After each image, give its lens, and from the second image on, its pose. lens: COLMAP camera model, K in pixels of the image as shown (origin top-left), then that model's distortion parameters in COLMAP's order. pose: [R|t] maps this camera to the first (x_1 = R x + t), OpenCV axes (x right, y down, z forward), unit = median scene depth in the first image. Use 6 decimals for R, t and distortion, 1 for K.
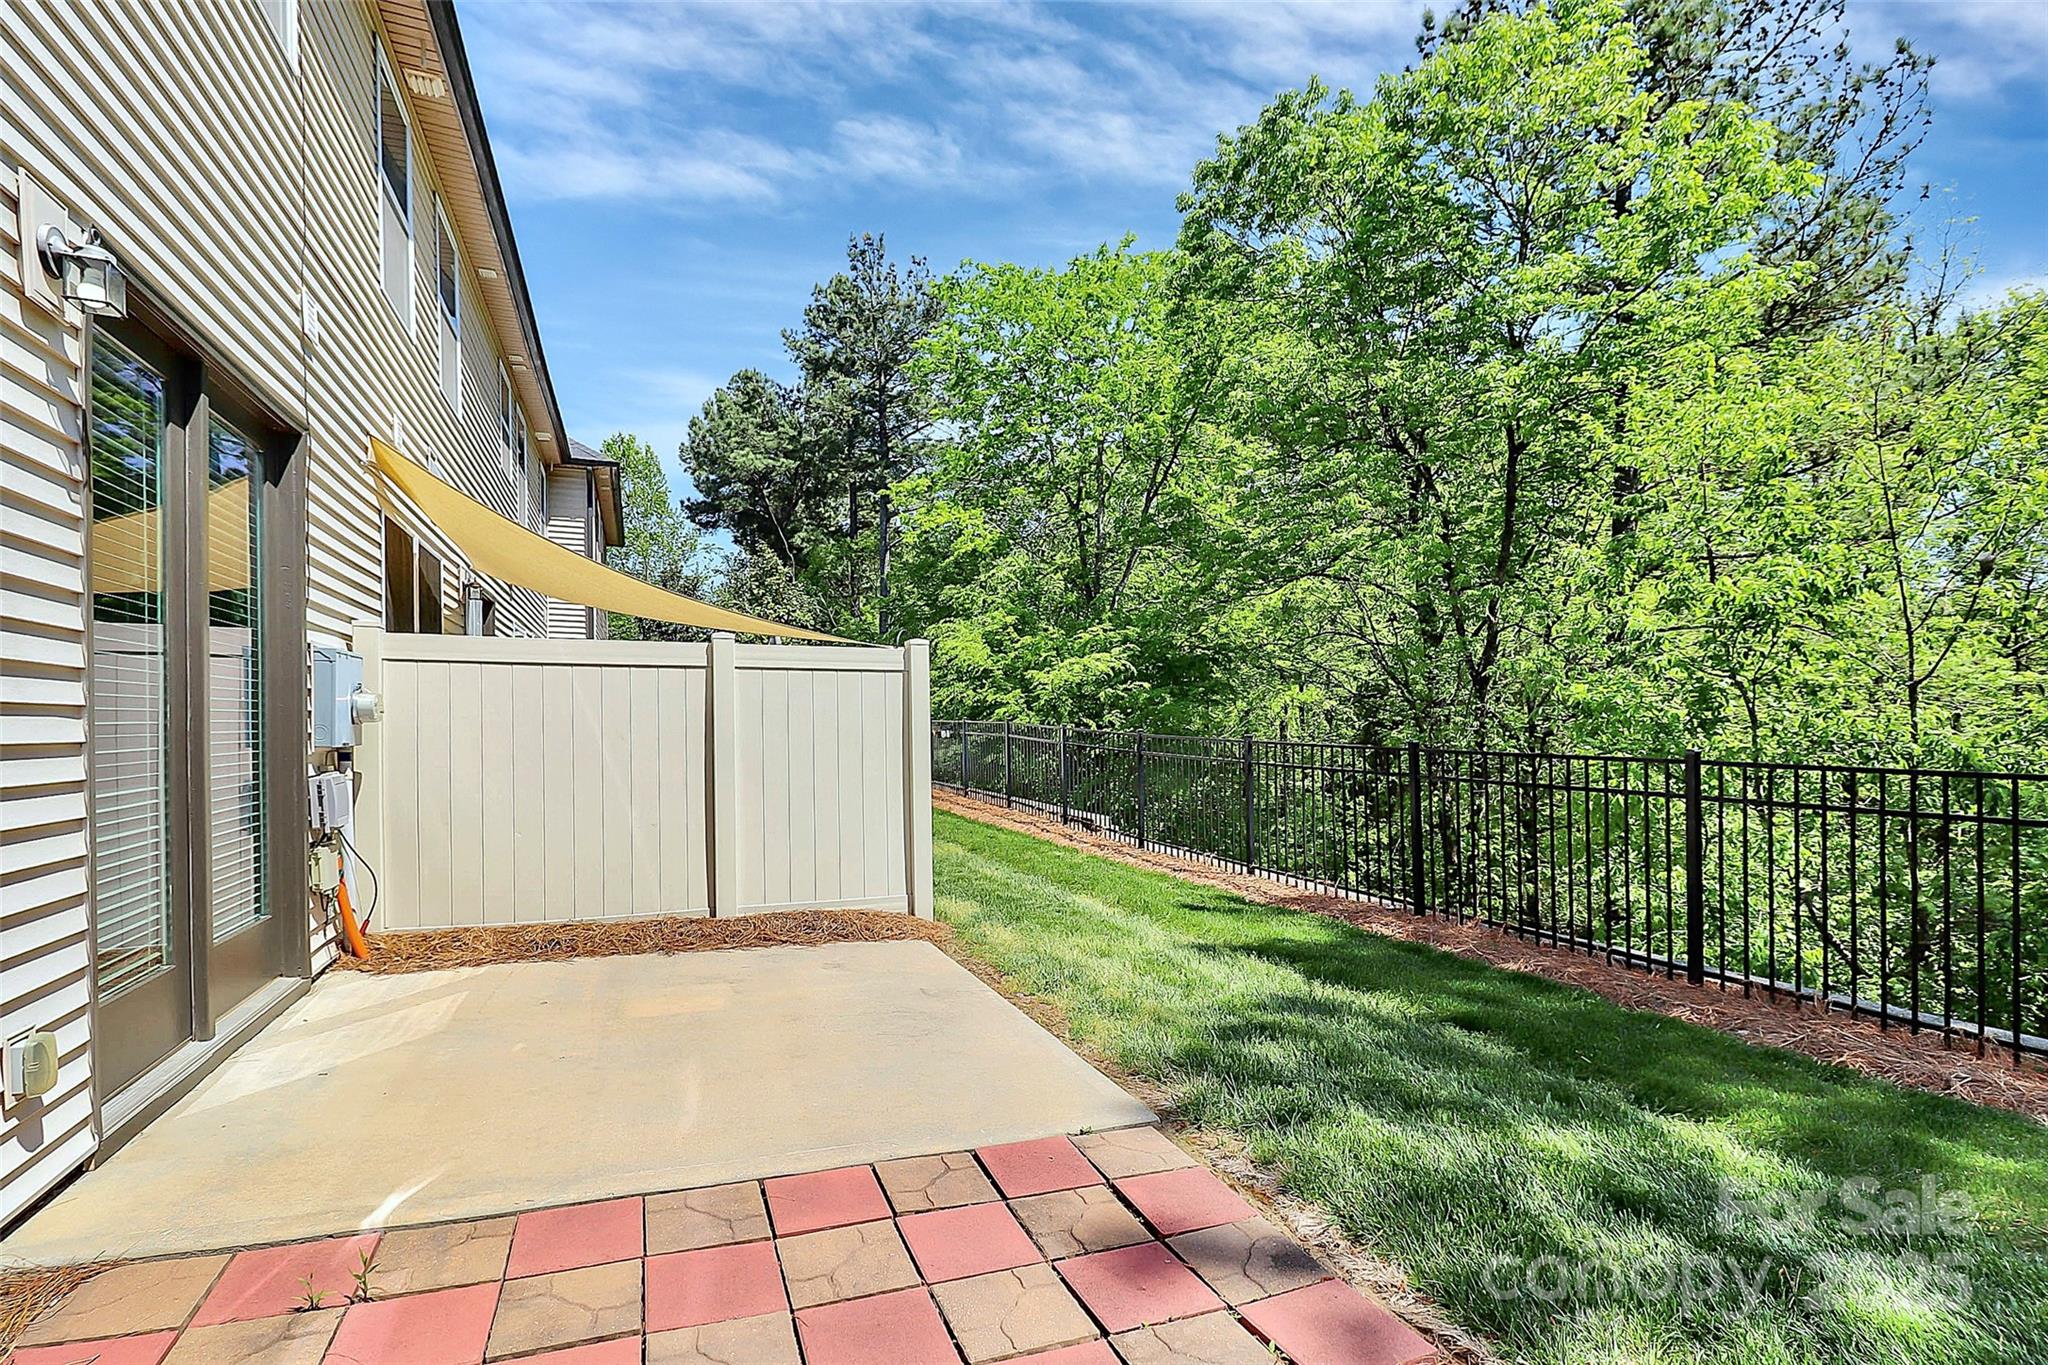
lens RADIAL K [[1008.3, 0, 1025.5], [0, 1008.3, 729.5], [0, 0, 1]] dist [0.000946, -0.000023]
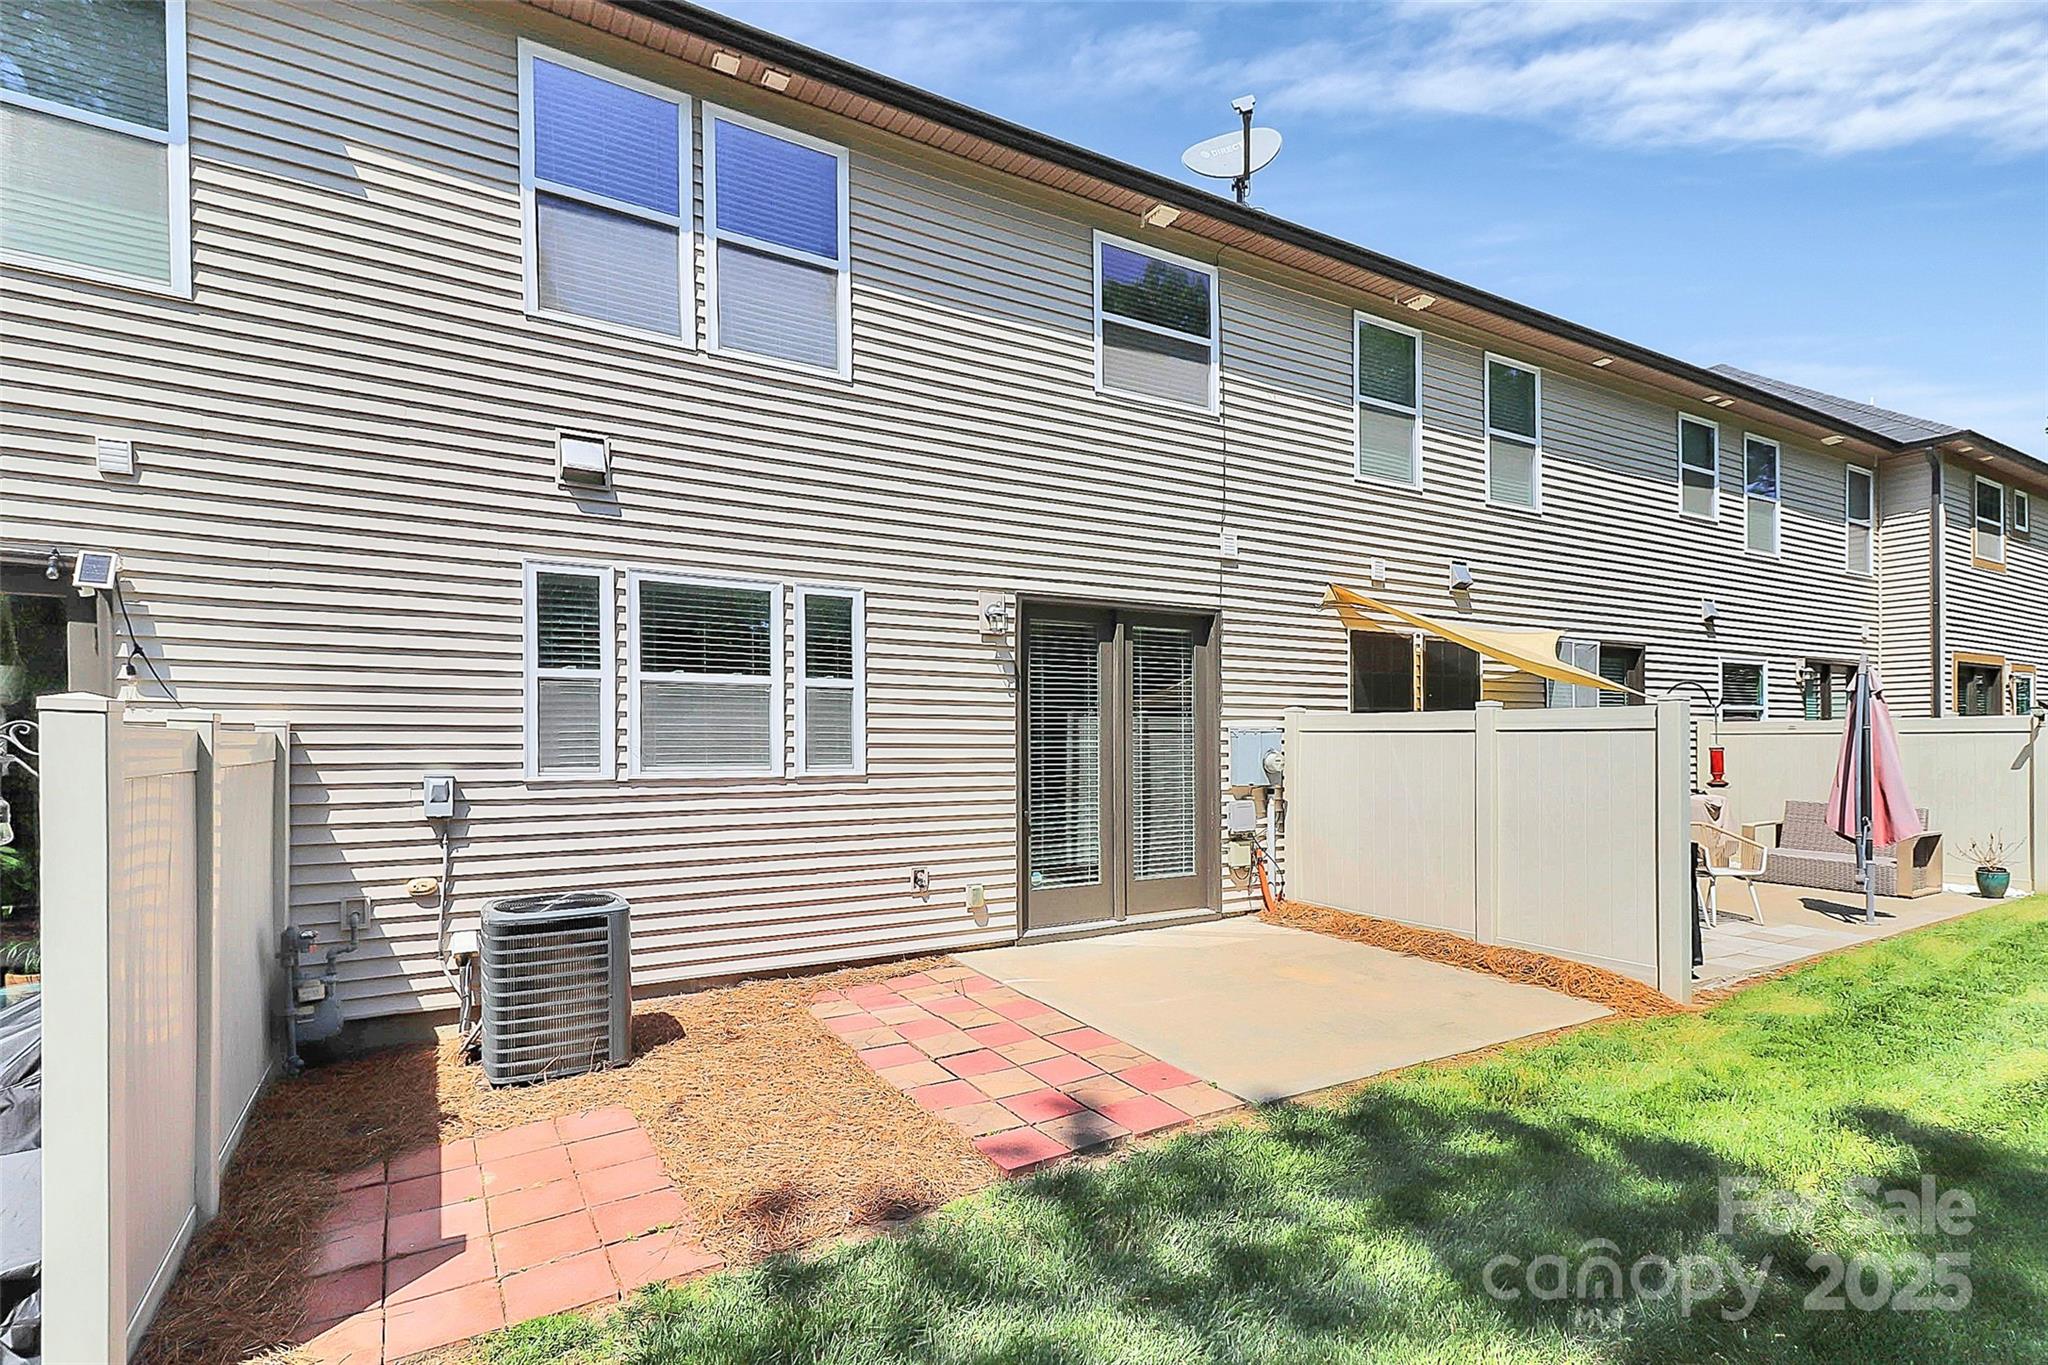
lens RADIAL K [[1008.3, 0, 1025.5], [0, 1008.3, 729.5], [0, 0, 1]] dist [0.000946, -0.000023]
pose [[0.172007, -0.001570, -0.985094, 1.099883], [-0.009417, 0.999950, -0.003238, -0.084407], [0.985051, 0.009834, 0.171984, 0.351148]]
